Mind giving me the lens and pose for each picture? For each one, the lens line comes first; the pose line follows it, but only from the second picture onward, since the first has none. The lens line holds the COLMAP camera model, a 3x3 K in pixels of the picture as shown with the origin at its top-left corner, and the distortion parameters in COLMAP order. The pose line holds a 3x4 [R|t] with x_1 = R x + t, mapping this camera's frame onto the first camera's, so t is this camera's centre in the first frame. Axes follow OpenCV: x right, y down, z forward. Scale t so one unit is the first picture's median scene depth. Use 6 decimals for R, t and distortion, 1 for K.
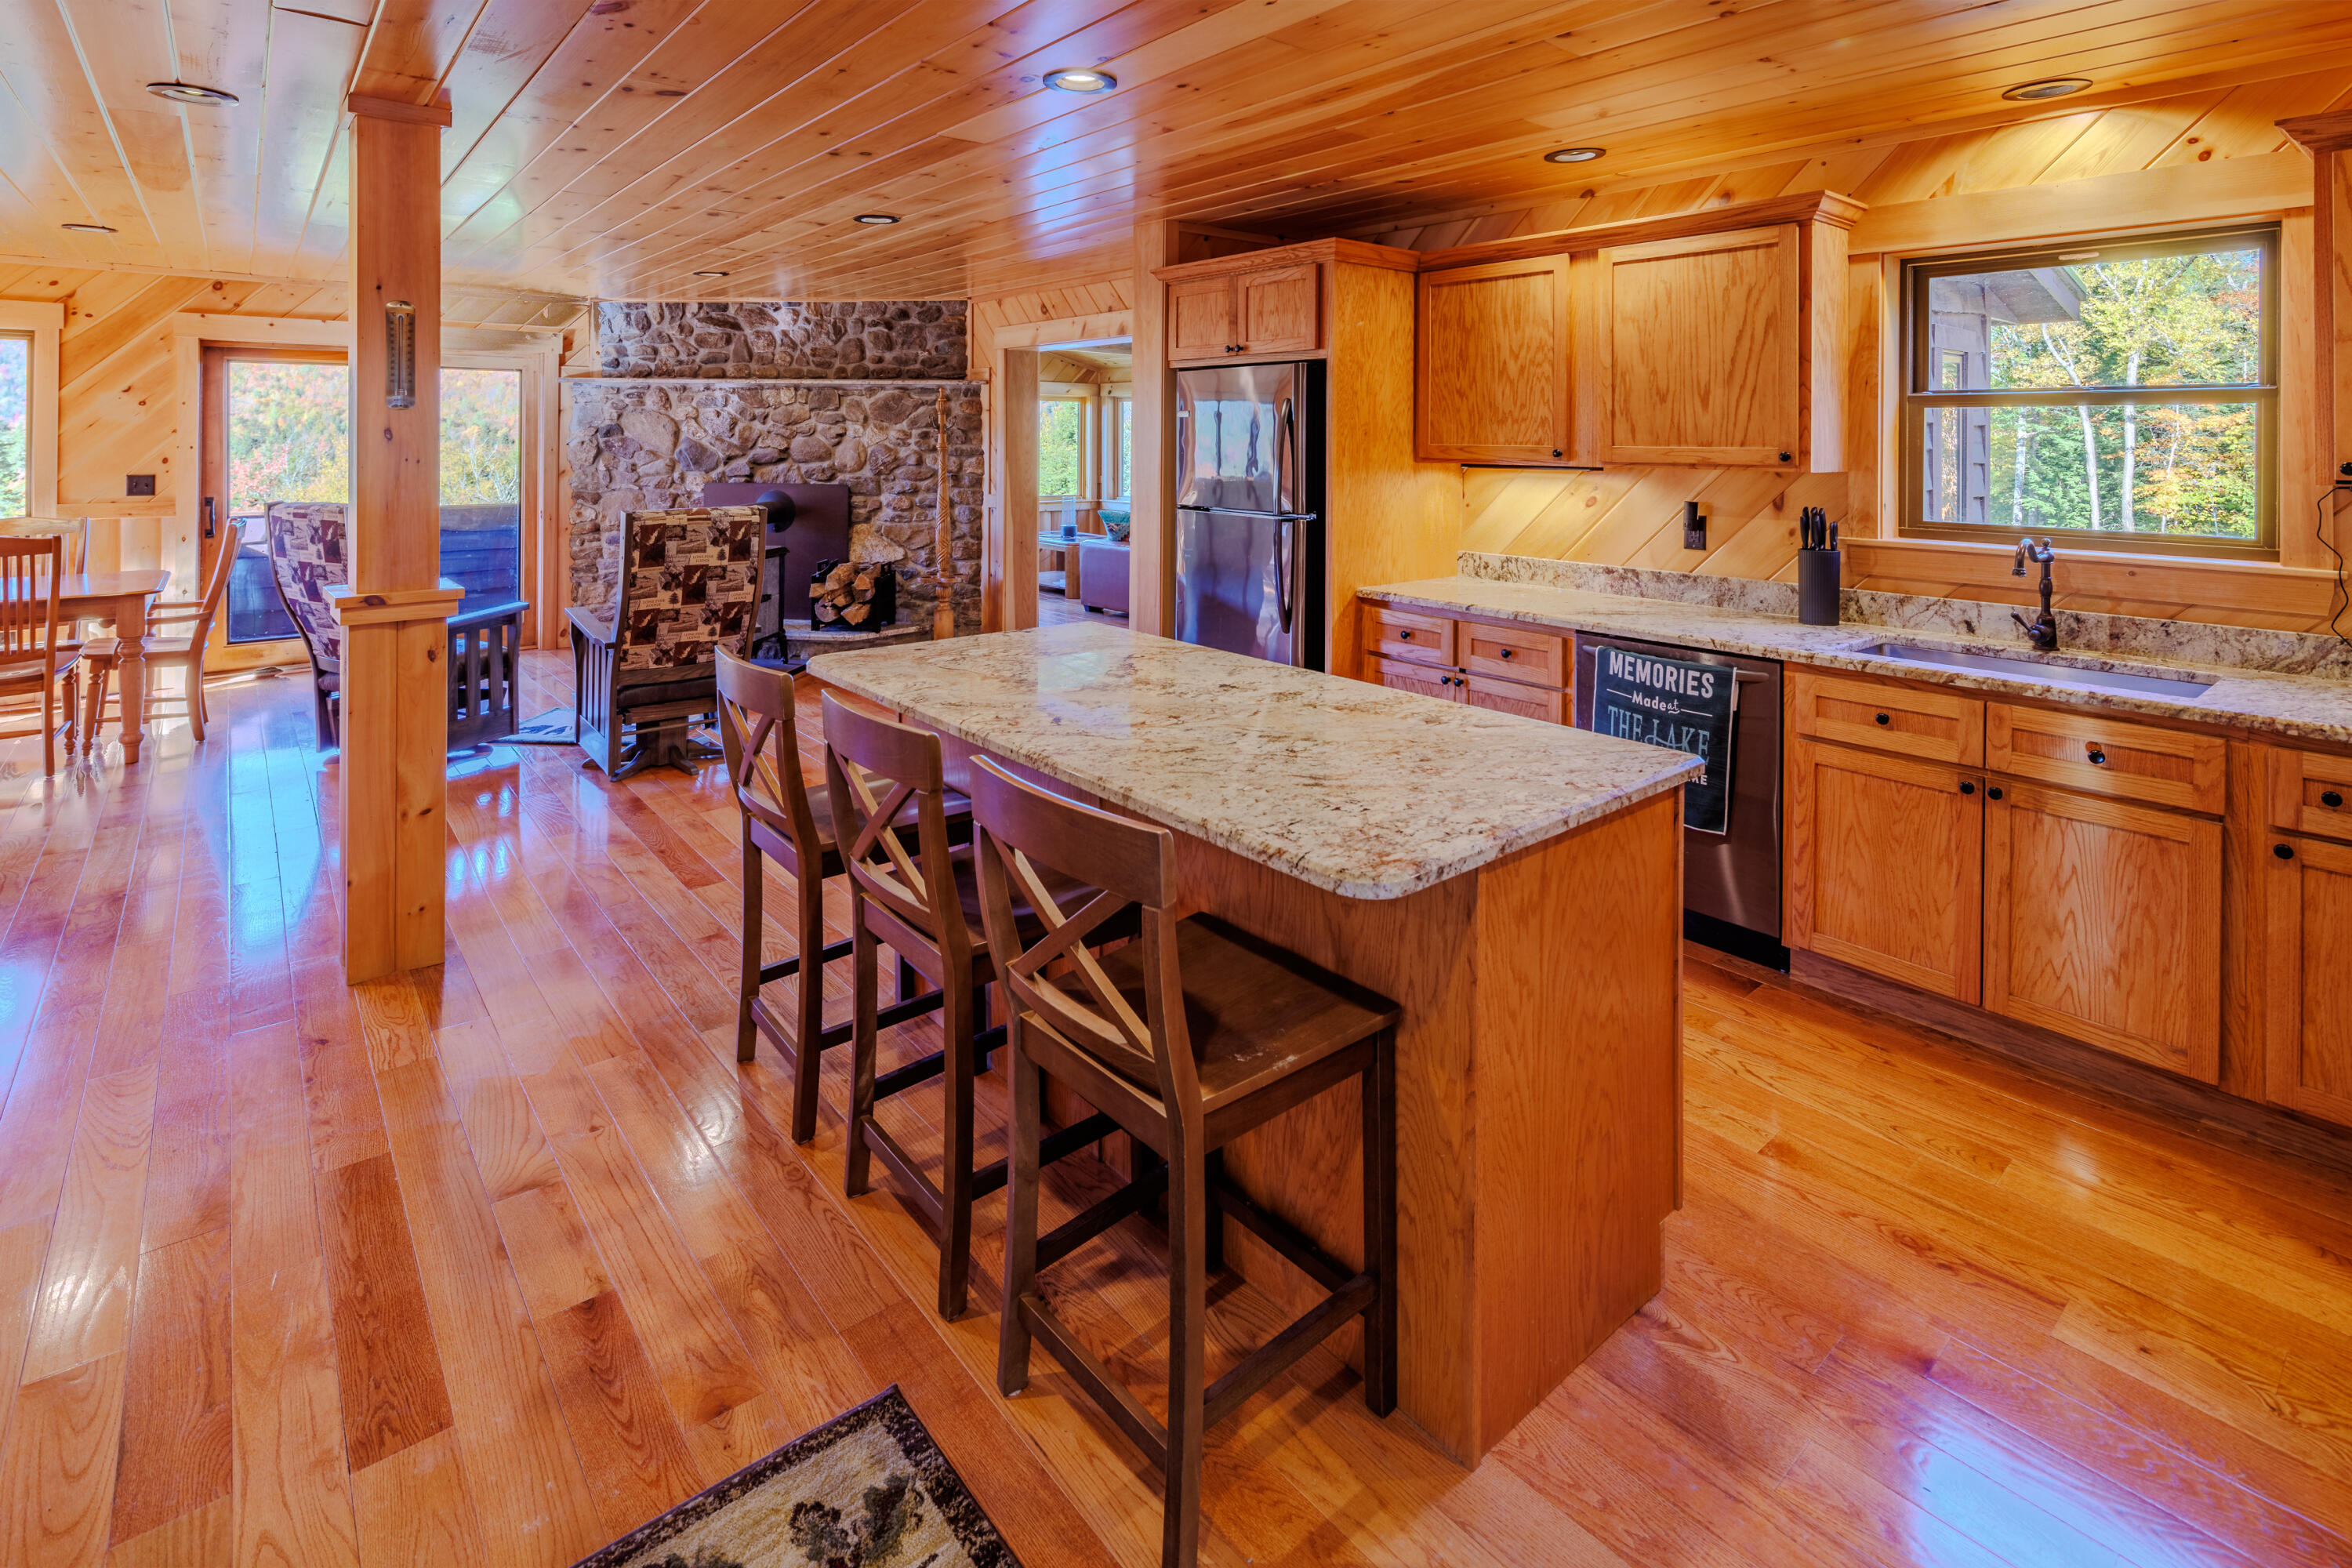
lens RADIAL K [[1123.7, 0, 1173.0], [0, 1123.7, 435.2], [0, 0, 1]] dist [0.005801, -0.005191]
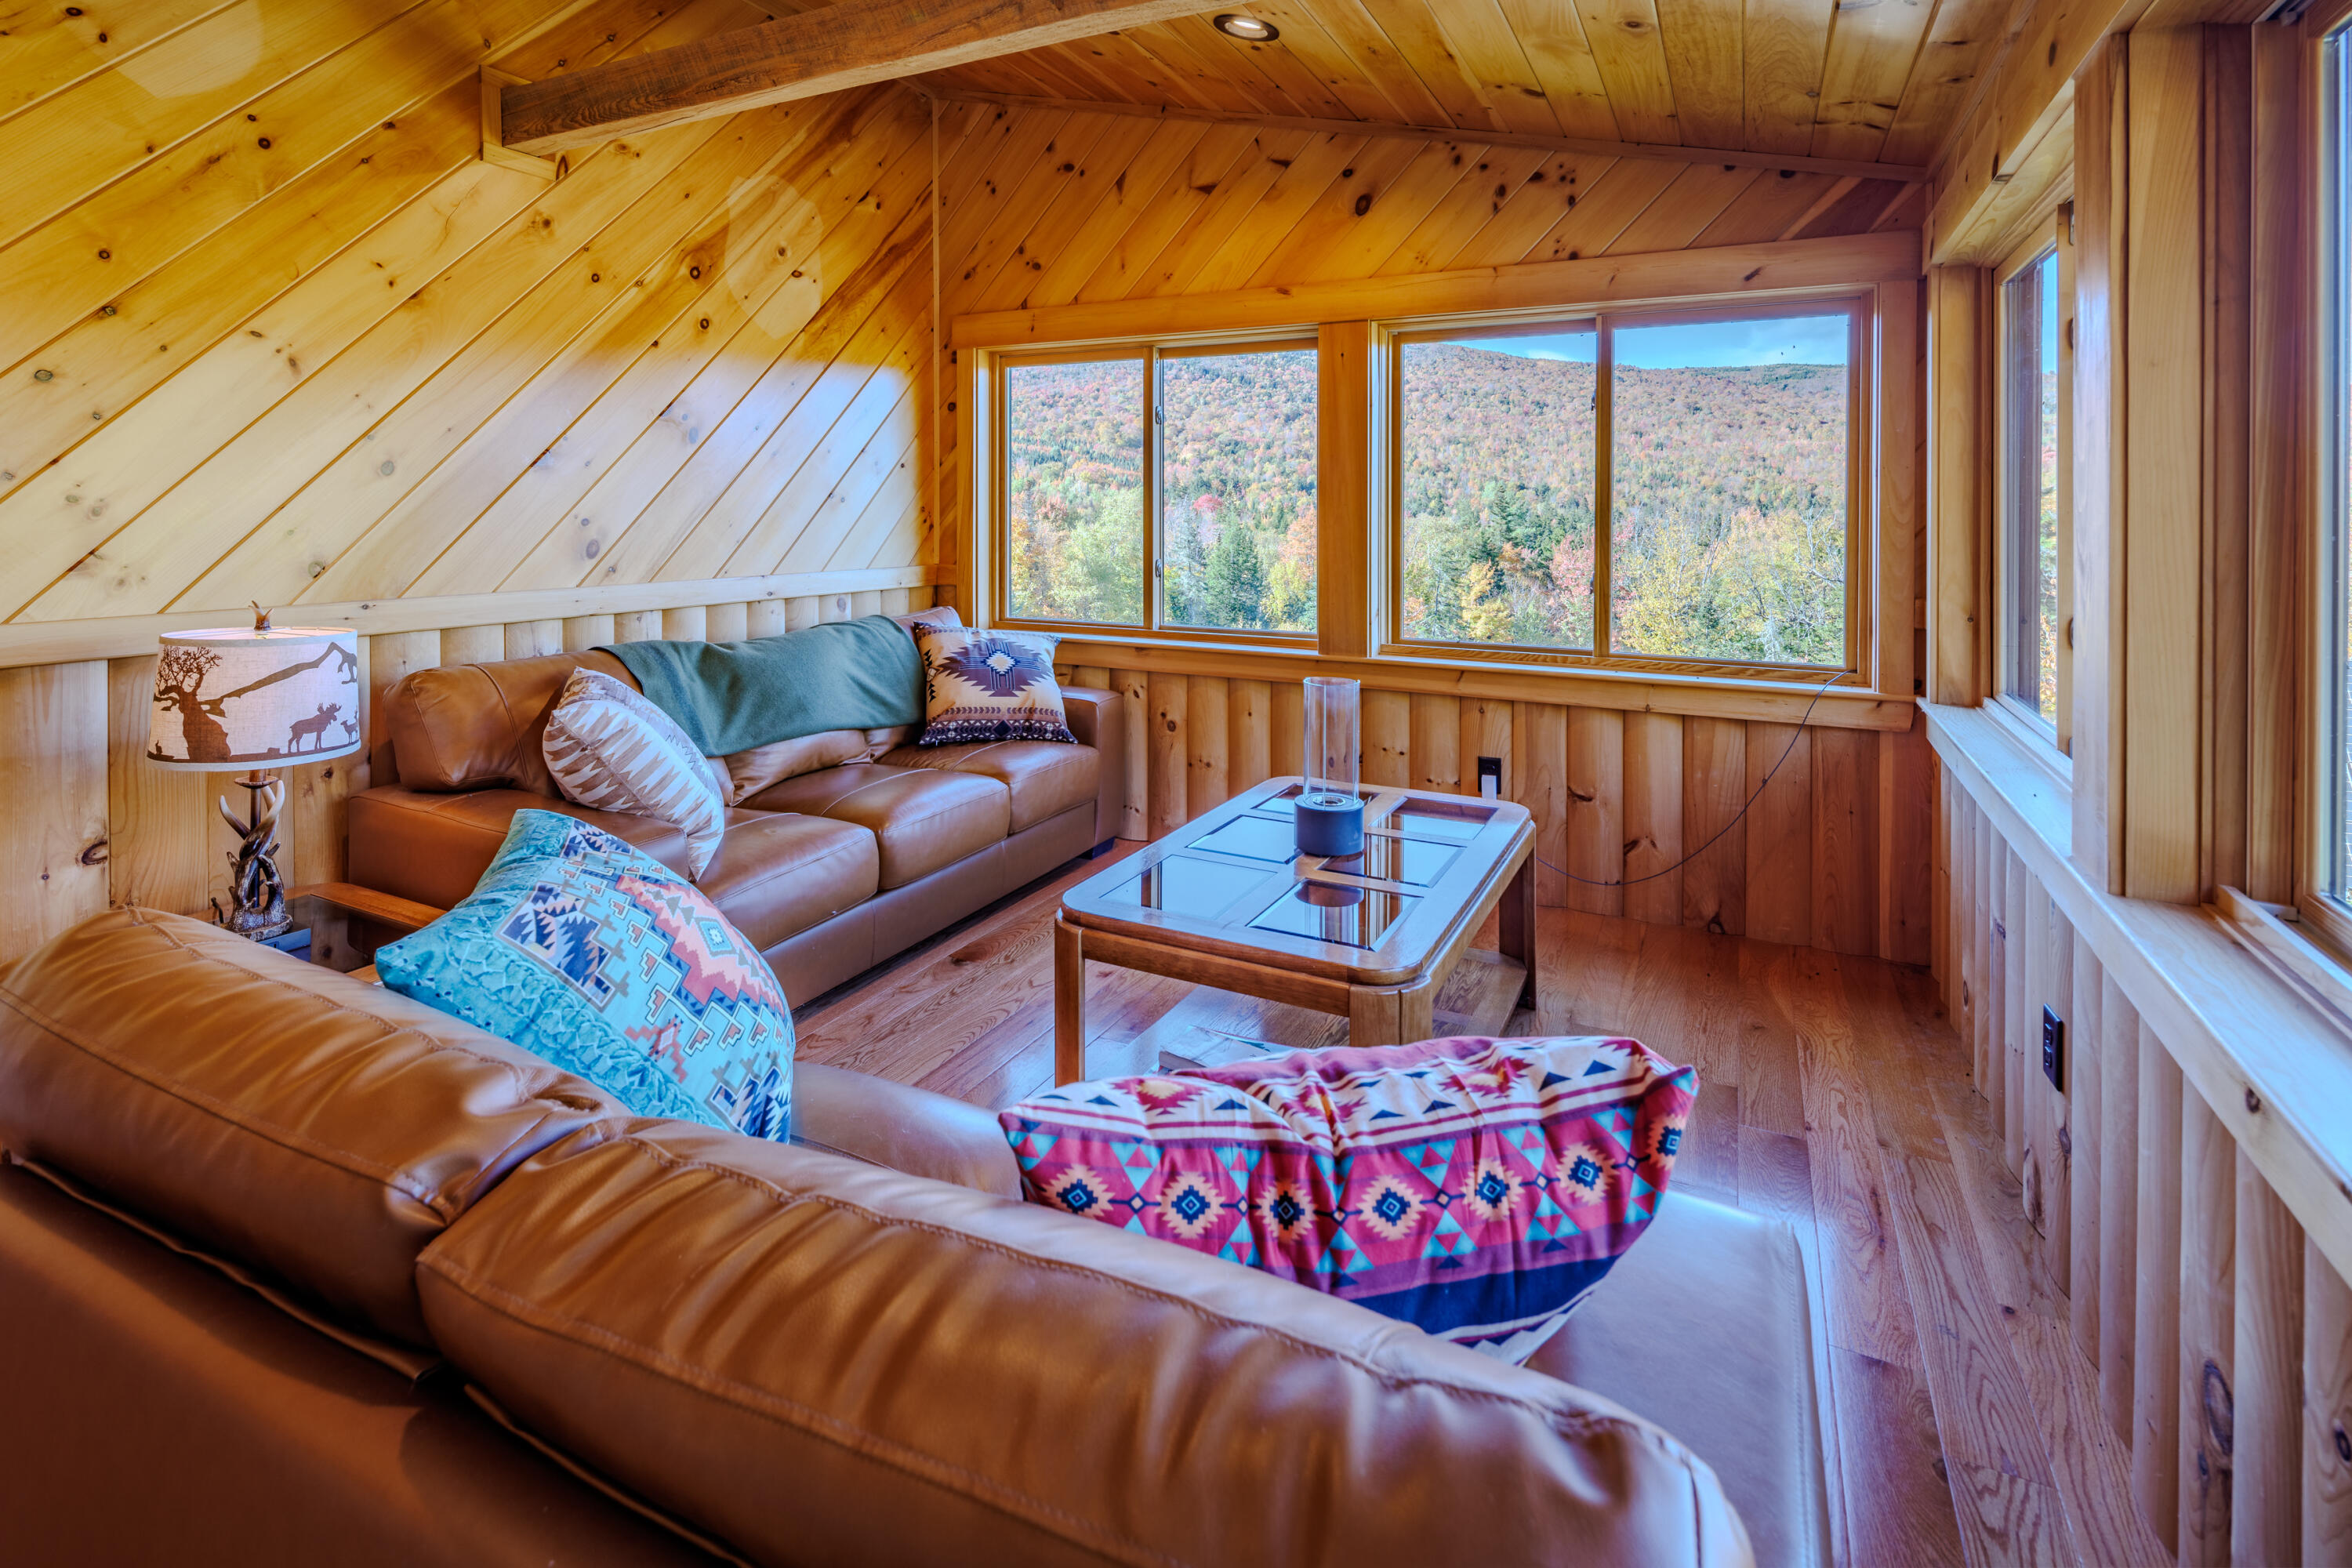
lens RADIAL K [[1122.3, 0, 1174.1], [0, 1122.3, 517.0], [0, 0, 1]] dist [0.007642, -0.004686]
pose [[0.398384, 0.004378, -0.917208, 0.286421], [0.002059, 0.999982, 0.005667, 0.050330], [0.917216, -0.004146, 0.398368, 2.229231]]
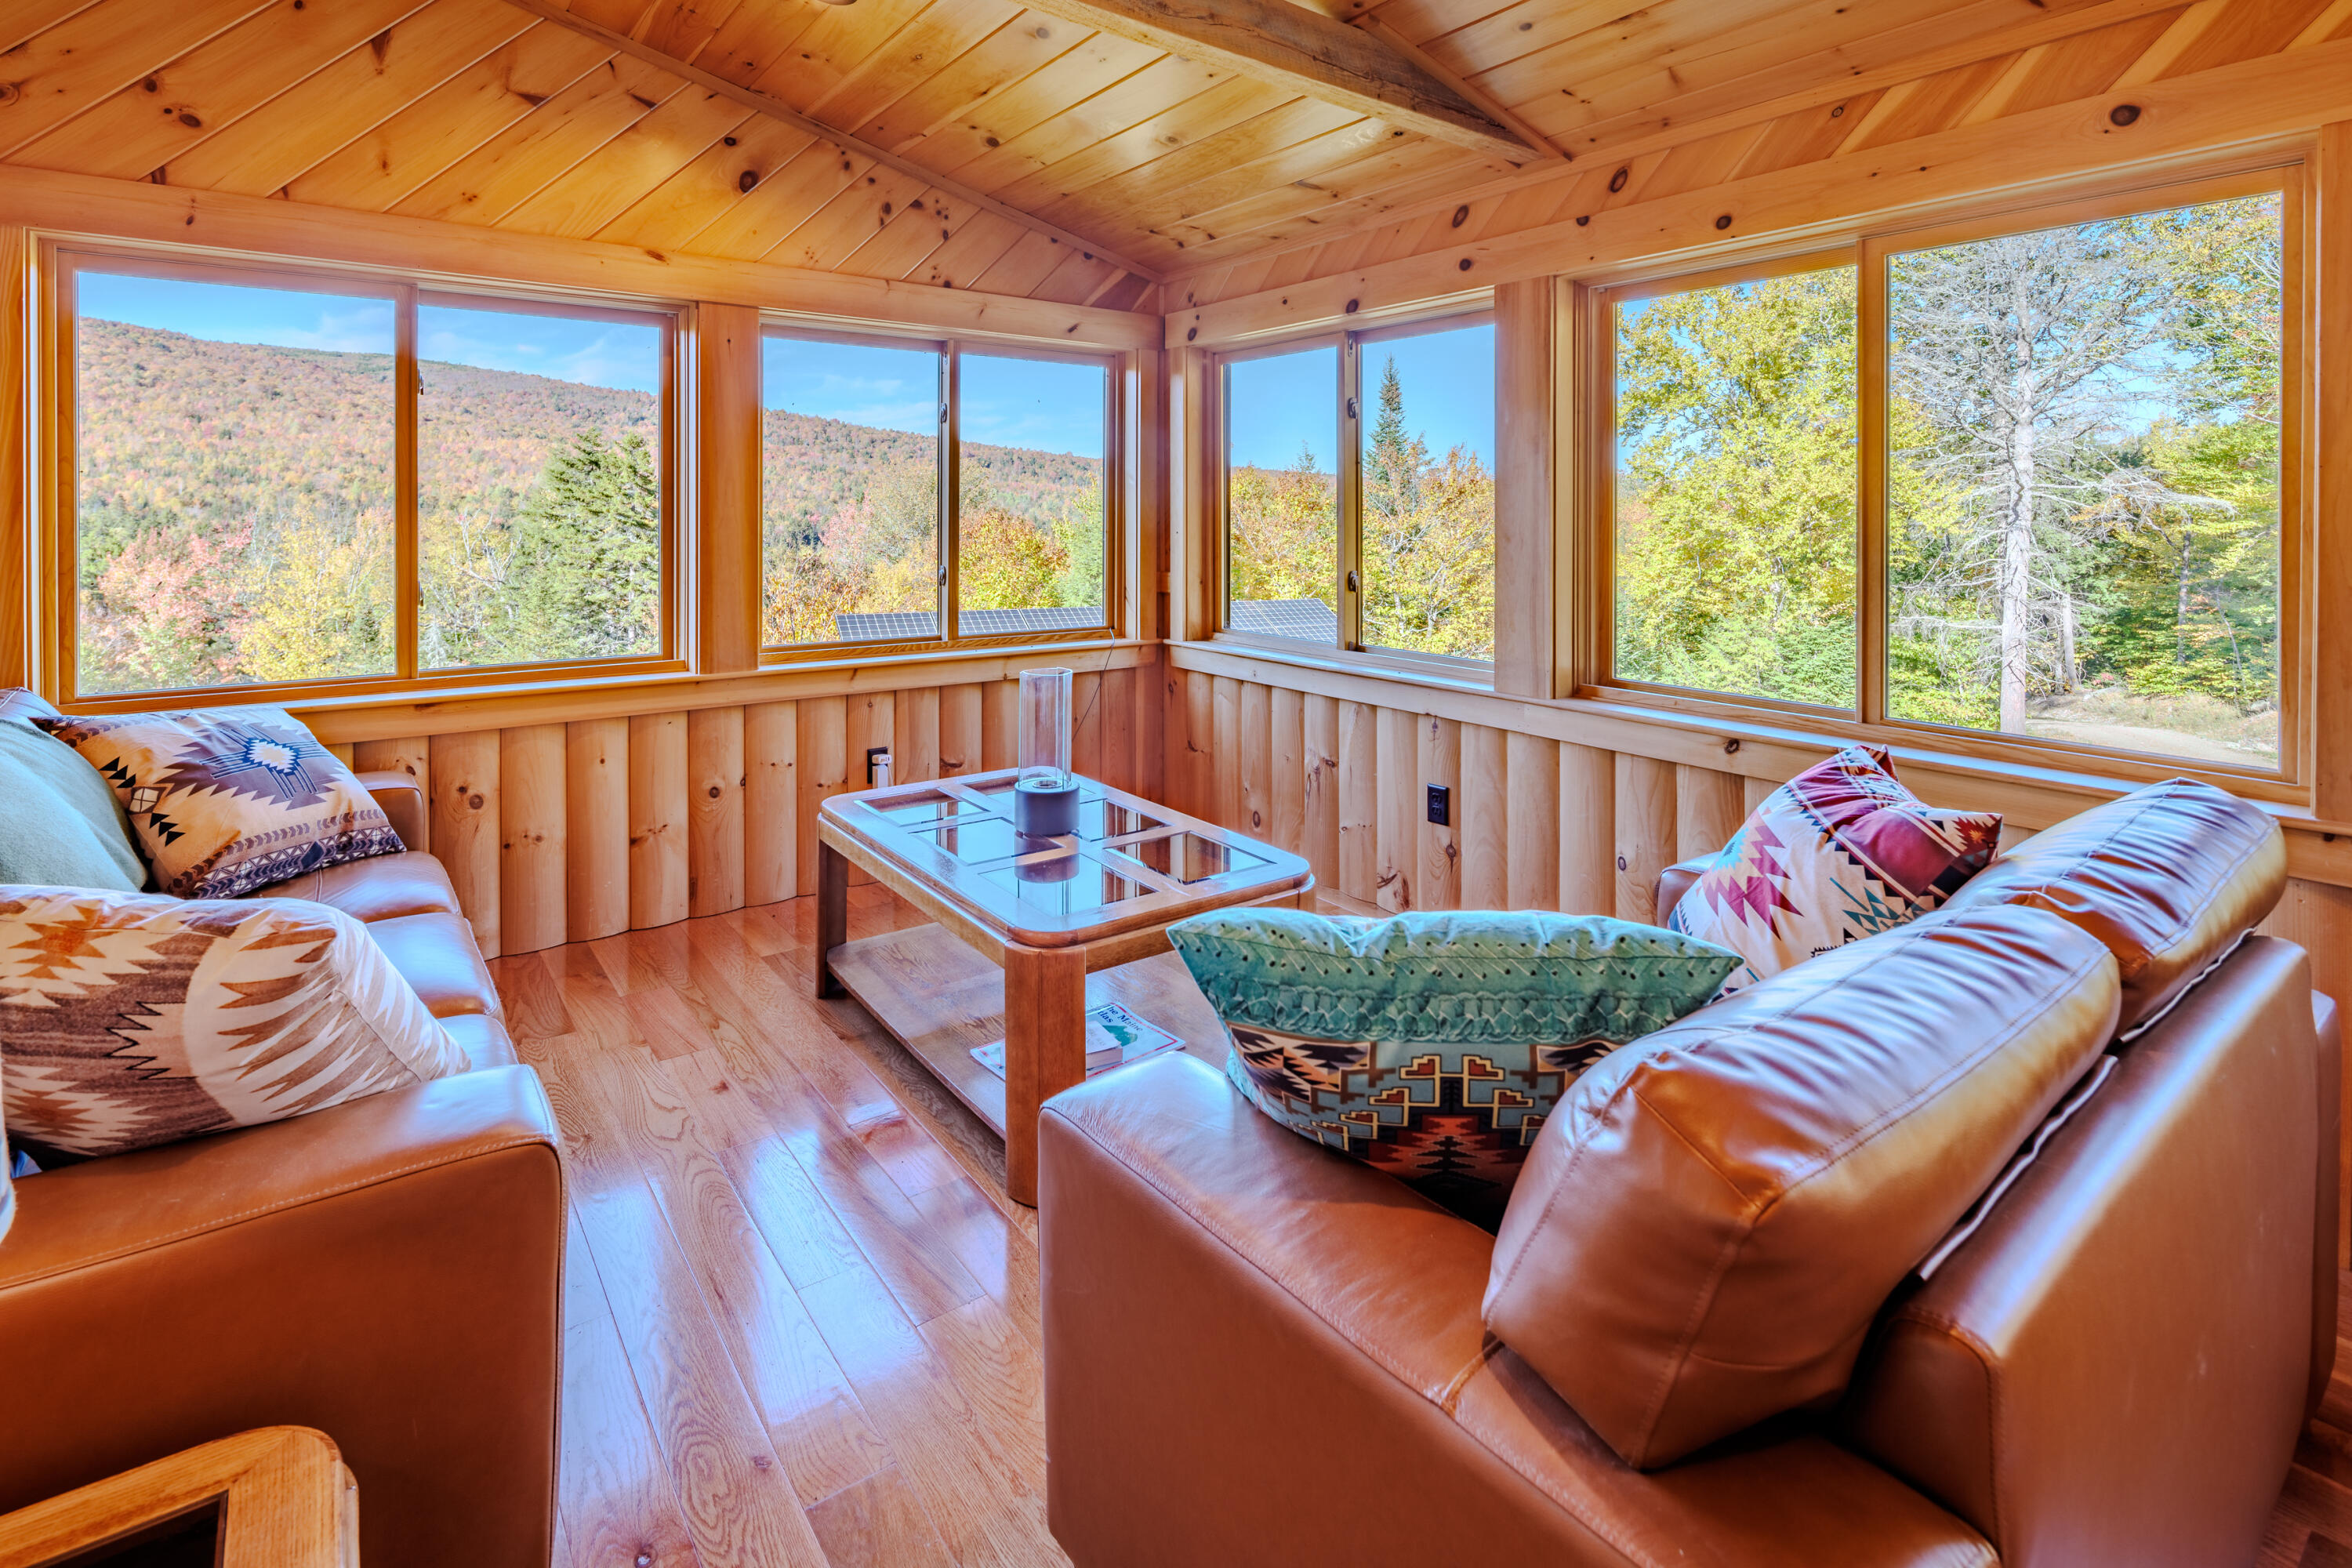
lens RADIAL K [[1124.8, 0, 1165.0], [0, 1124.8, 519.7], [0, 0, 1]] dist [0.010230, -0.008488]
pose [[0.998311, -0.002976, -0.058028, -0.131362], [0.003629, 0.999931, 0.011146, 0.047861], [0.057990, -0.011338, 0.998253, 1.903708]]
